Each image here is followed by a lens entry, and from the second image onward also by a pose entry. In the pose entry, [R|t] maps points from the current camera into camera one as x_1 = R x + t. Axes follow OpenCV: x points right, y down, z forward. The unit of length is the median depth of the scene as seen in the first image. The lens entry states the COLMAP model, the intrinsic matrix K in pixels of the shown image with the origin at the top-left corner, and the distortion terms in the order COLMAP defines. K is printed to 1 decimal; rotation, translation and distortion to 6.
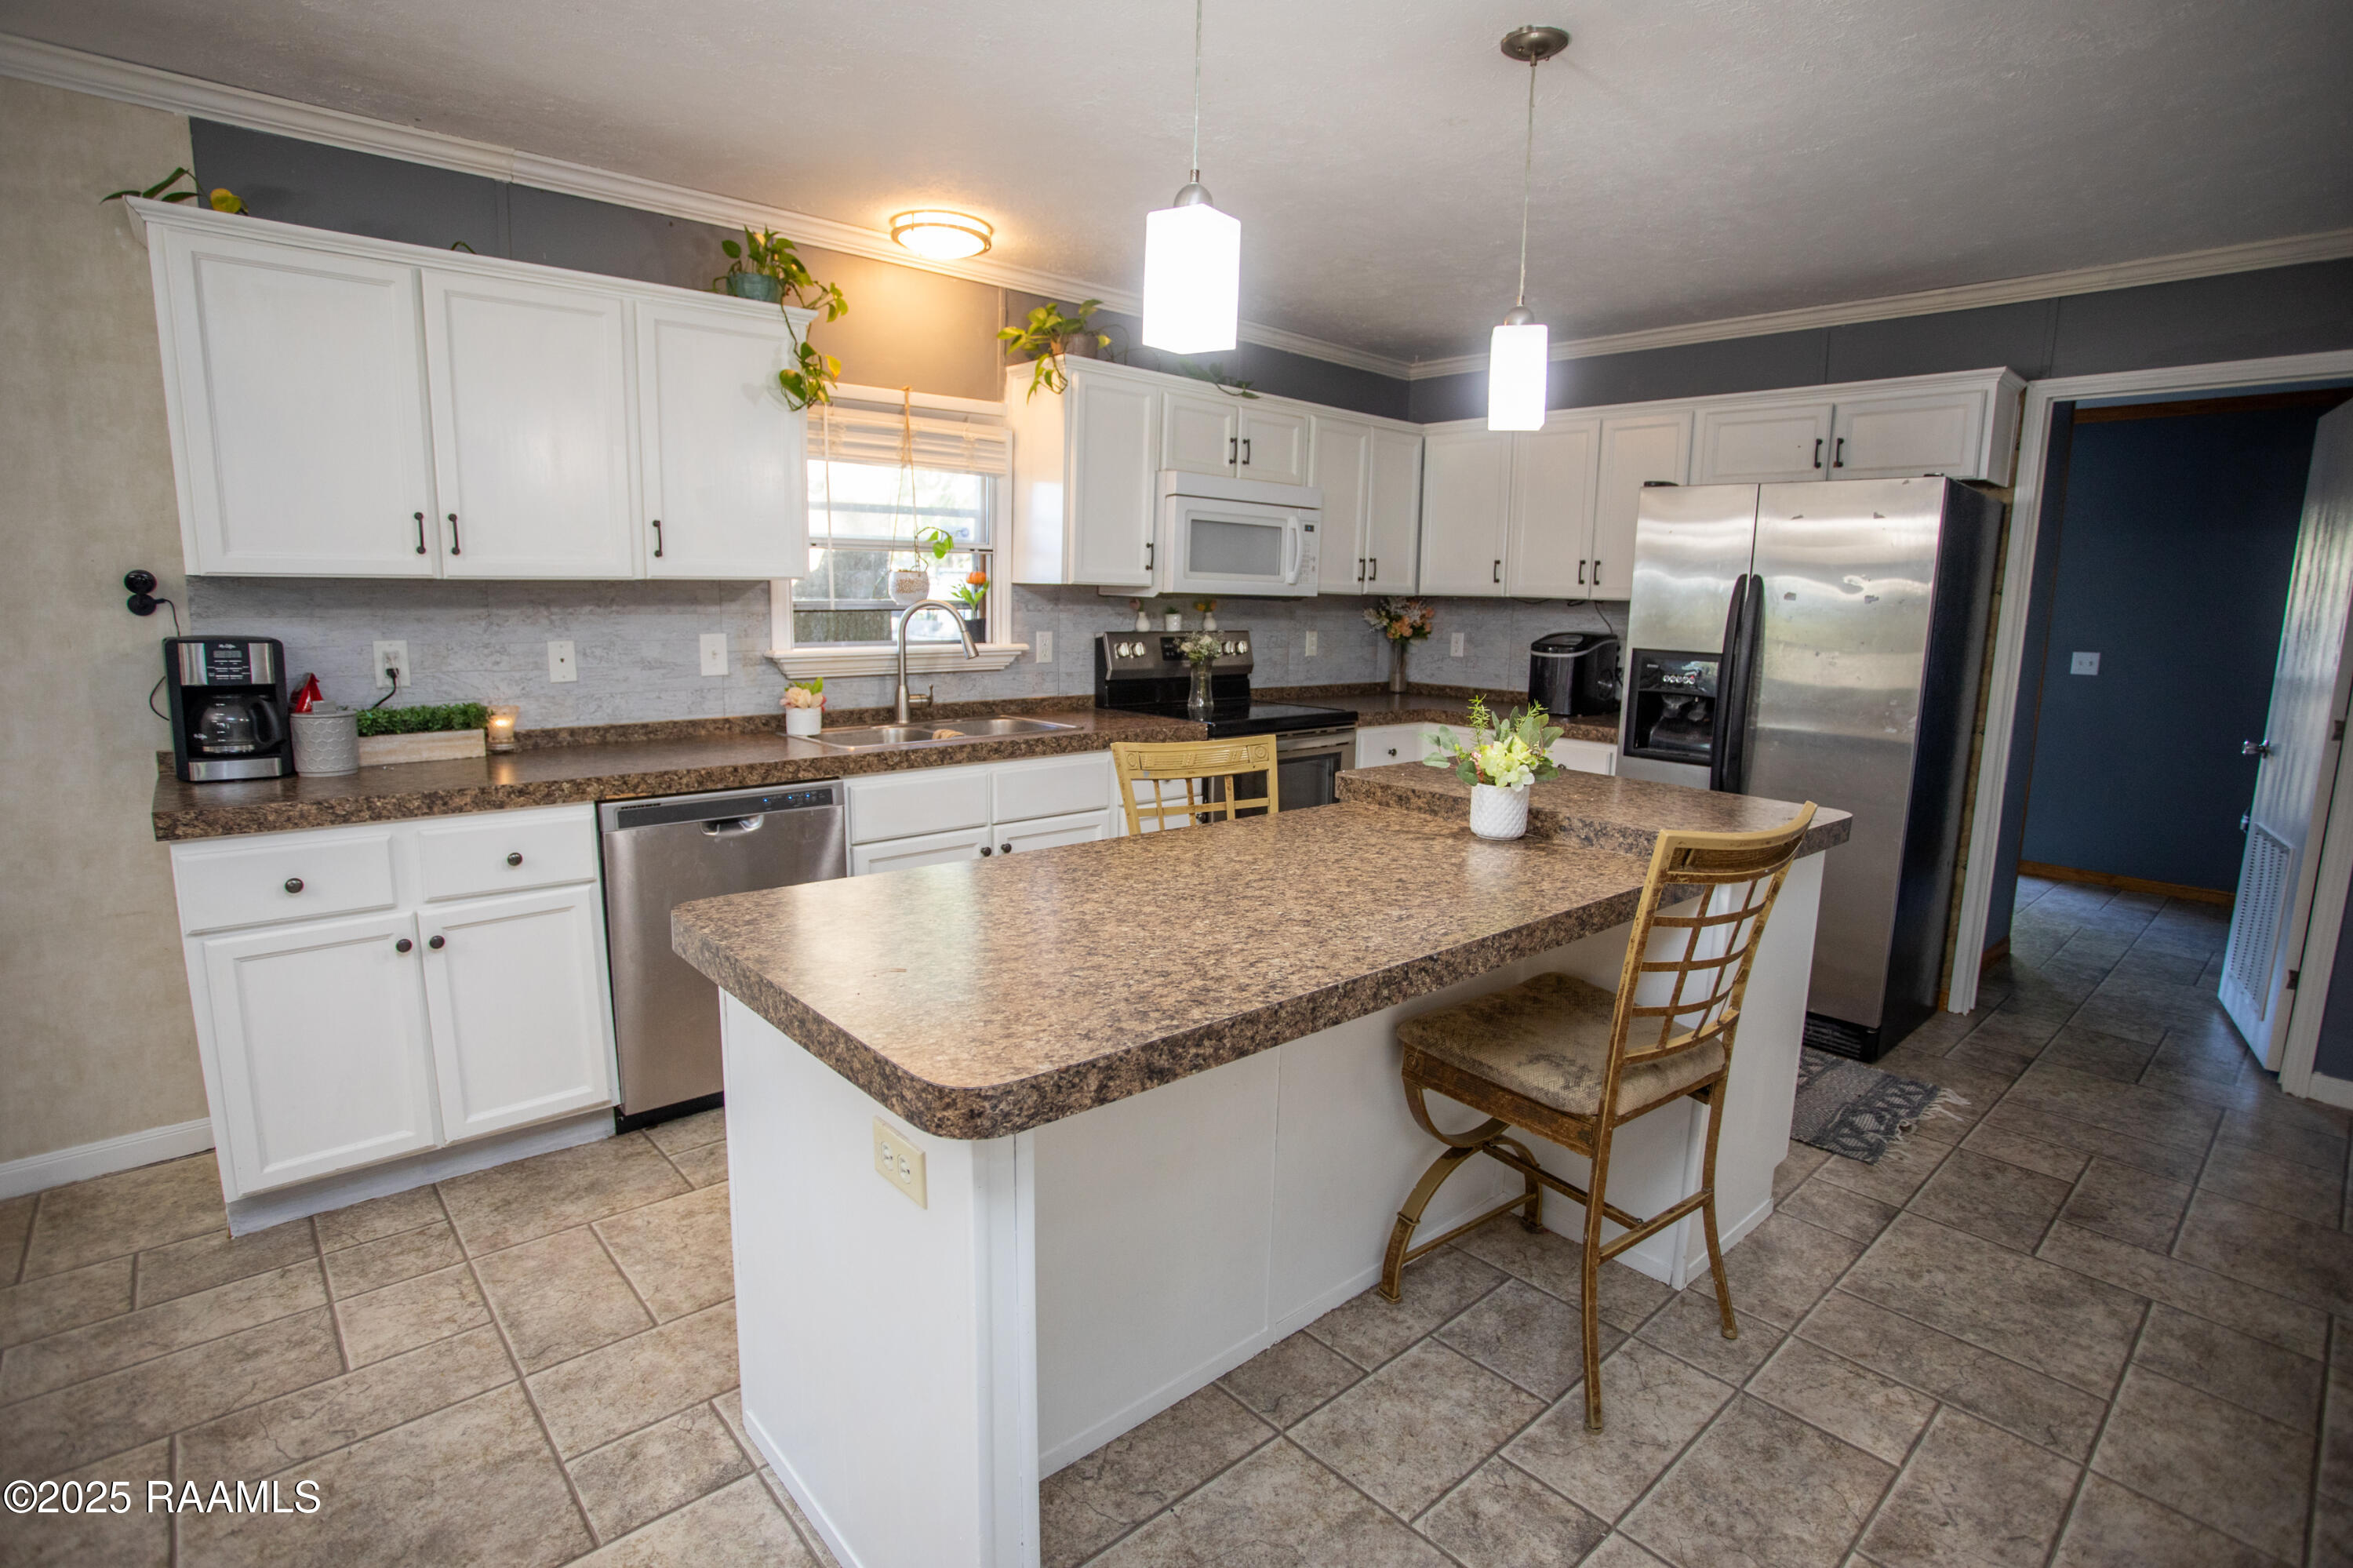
lens RADIAL K [[1154.7, 0, 1186.1], [0, 1154.7, 776.5], [0, 0, 1]] dist [-0.079512, 0.037134]
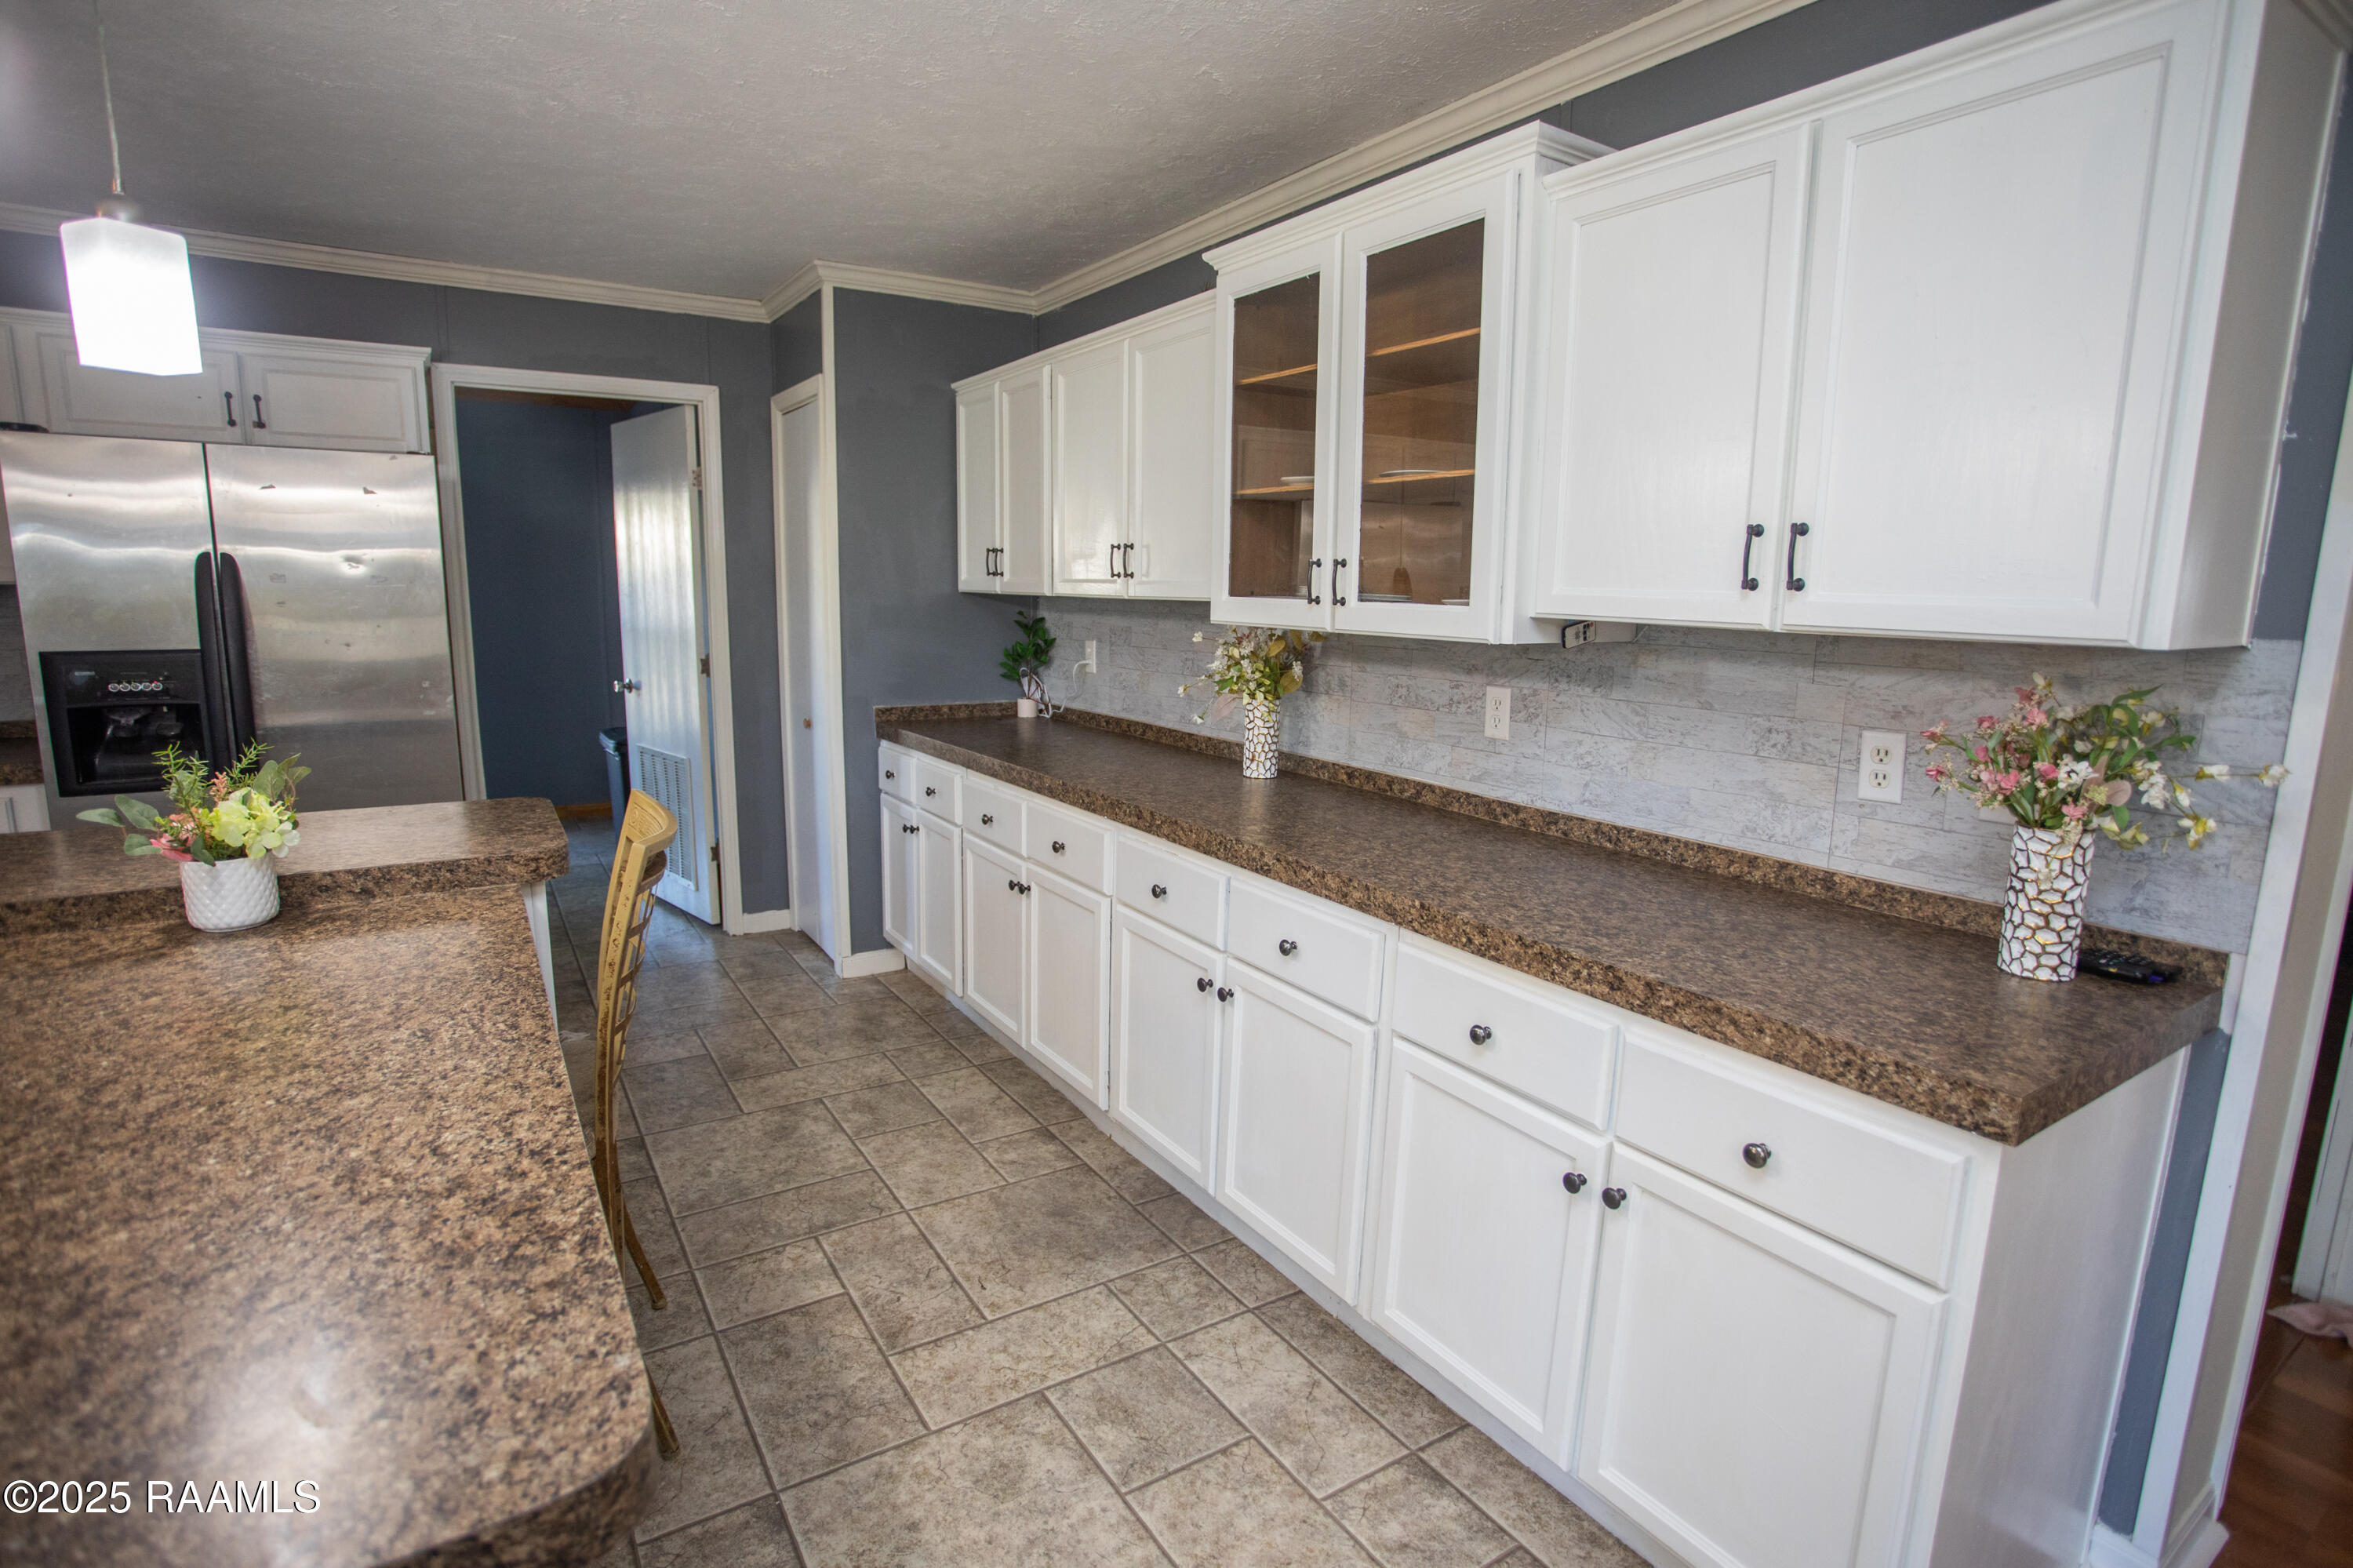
lens RADIAL K [[1154.7, 0, 1186.1], [0, 1154.7, 776.5], [0, 0, 1]] dist [-0.079512, 0.037134]
pose [[0.160909, -0.187408, 0.969013, -0.424322], [0.143844, 0.975777, 0.164830, -0.097661], [-0.976431, 0.112864, 0.183969, 0.331251]]
